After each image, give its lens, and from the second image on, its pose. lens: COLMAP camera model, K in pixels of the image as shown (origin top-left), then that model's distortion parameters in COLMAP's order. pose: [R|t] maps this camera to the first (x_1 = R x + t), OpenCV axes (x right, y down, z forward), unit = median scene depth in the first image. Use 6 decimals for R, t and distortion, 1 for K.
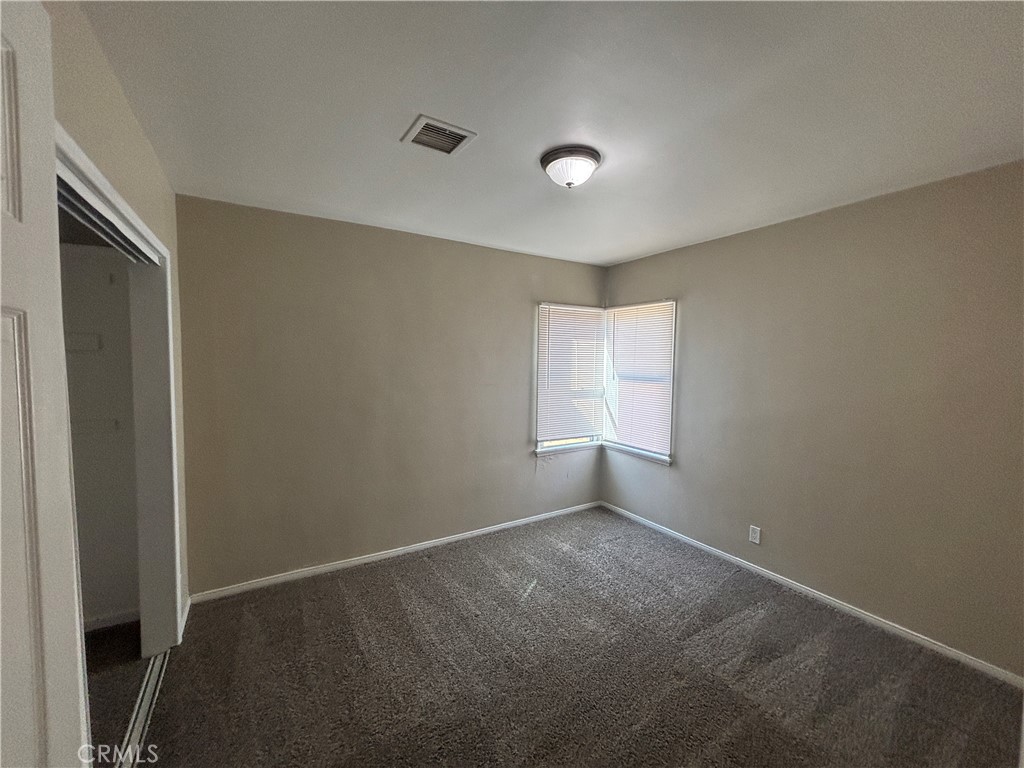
lens RADIAL K [[413.6, 0, 513.8], [0, 413.6, 380.1], [0, 0, 1]] dist [-0.000840, 0.000492]
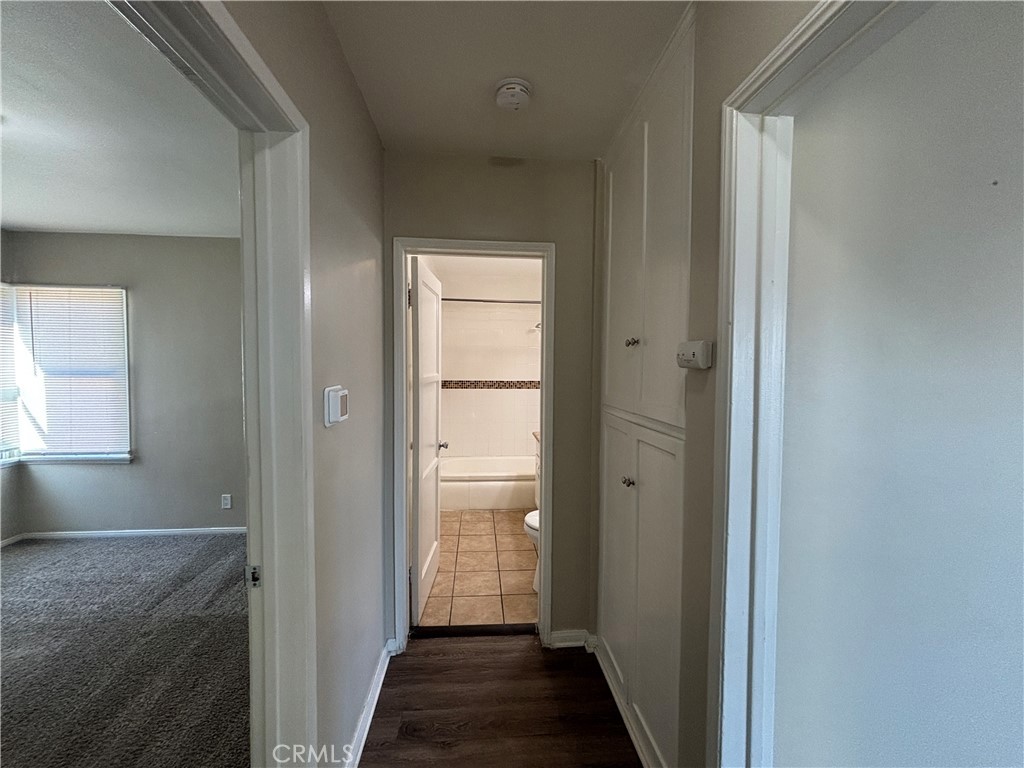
lens RADIAL K [[413.6, 0, 512.1], [0, 413.6, 378.8], [0, 0, 1]] dist [-0.000840, 0.000492]
pose [[0.454456, -0.039697, 0.889884, -0.065374], [0.048655, 0.998621, 0.019700, 0.041940], [-0.889440, 0.034345, 0.455761, -0.232277]]
